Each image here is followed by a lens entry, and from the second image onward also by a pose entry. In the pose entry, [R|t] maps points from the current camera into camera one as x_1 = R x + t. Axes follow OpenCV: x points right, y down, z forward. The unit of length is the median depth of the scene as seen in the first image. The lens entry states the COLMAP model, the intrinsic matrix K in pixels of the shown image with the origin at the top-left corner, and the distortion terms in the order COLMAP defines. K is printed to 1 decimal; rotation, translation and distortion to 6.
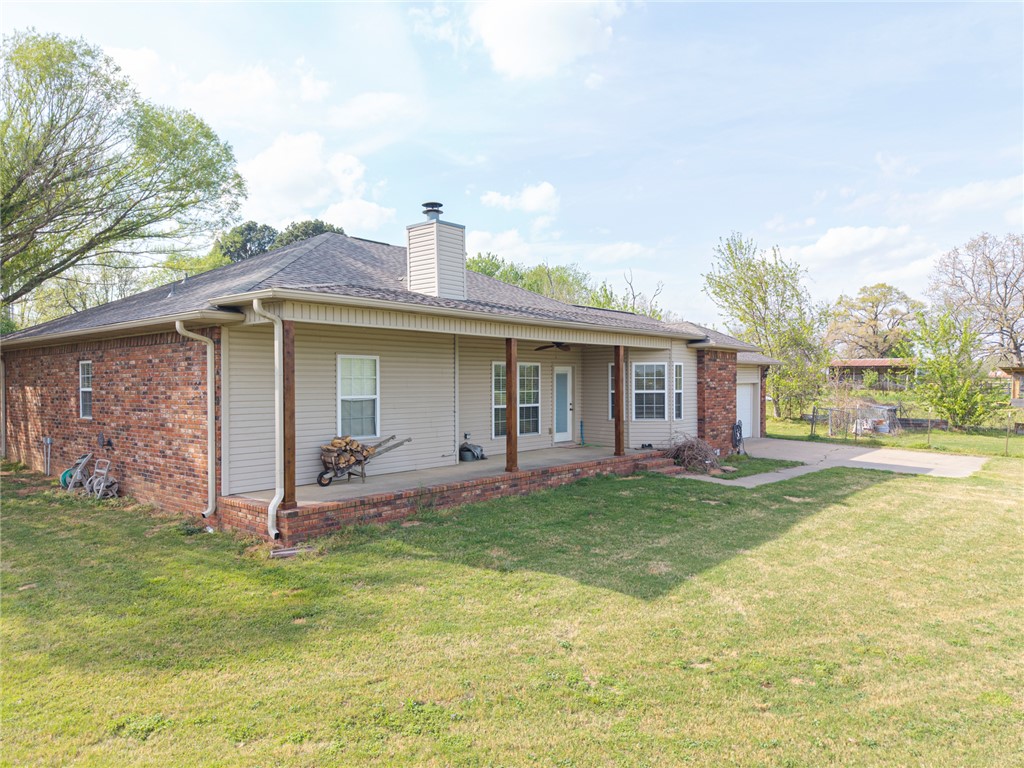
lens RADIAL K [[701.1, 0, 512.0], [0, 701.1, 384.0], [0, 0, 1]] dist [0.044994, -0.071064]
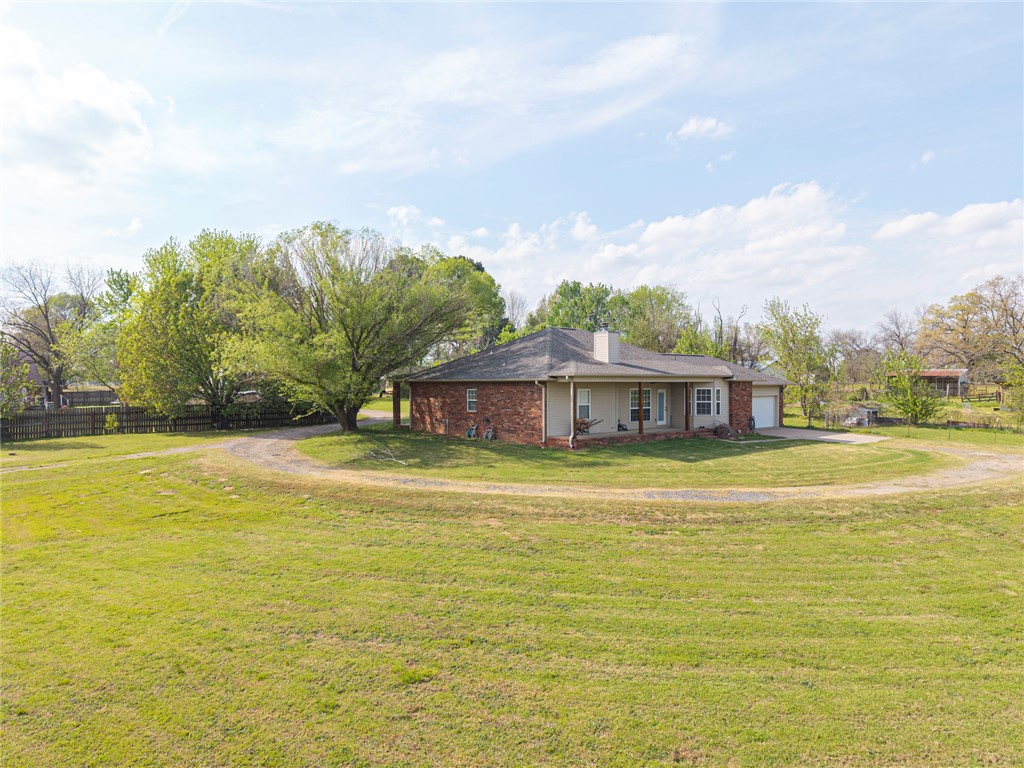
lens RADIAL K [[720.4, 0, 477.0], [0, 720.4, 387.4], [0, 0, 1]] dist [-0.042974, -0.004001]
pose [[0.983947, 0.003882, -0.178421, -0.092460], [-0.002818, 0.999977, 0.006219, -0.044845], [0.178441, -0.005616, 0.983935, -1.273806]]
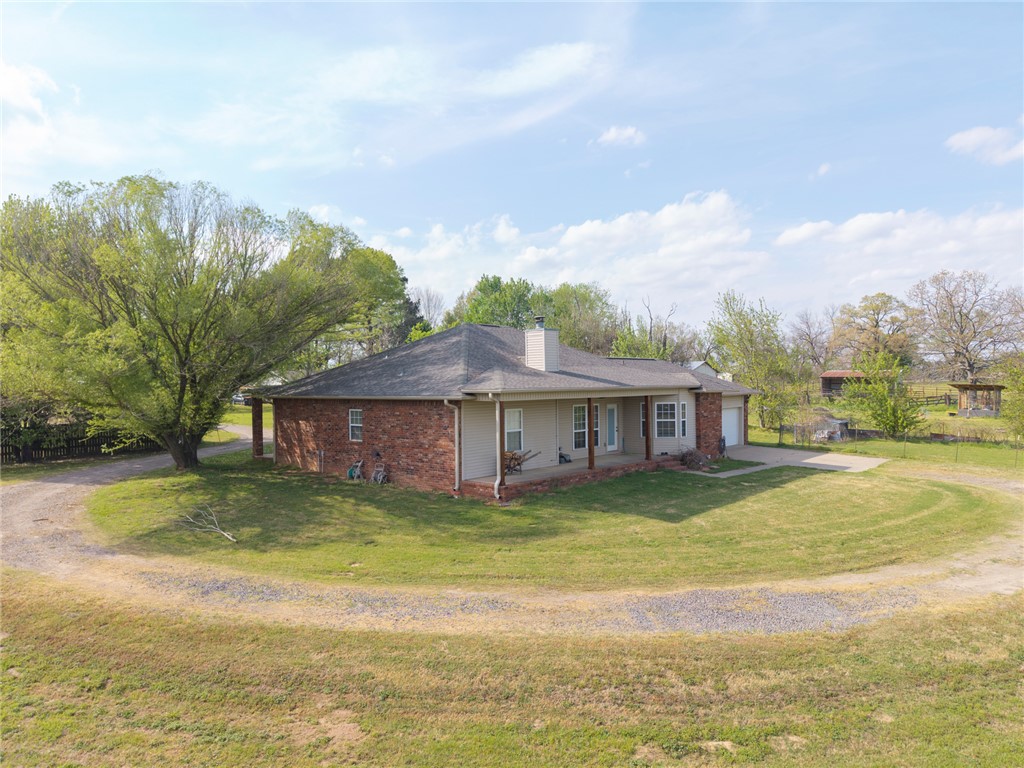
lens RADIAL K [[701.1, 0, 512.0], [0, 701.1, 384.0], [0, 0, 1]] dist [0.044994, -0.071064]
pose [[0.999774, -0.005797, -0.020444, -0.130663], [0.005847, 0.999980, 0.002370, -0.080698], [0.020430, -0.002489, 0.999788, -0.655057]]
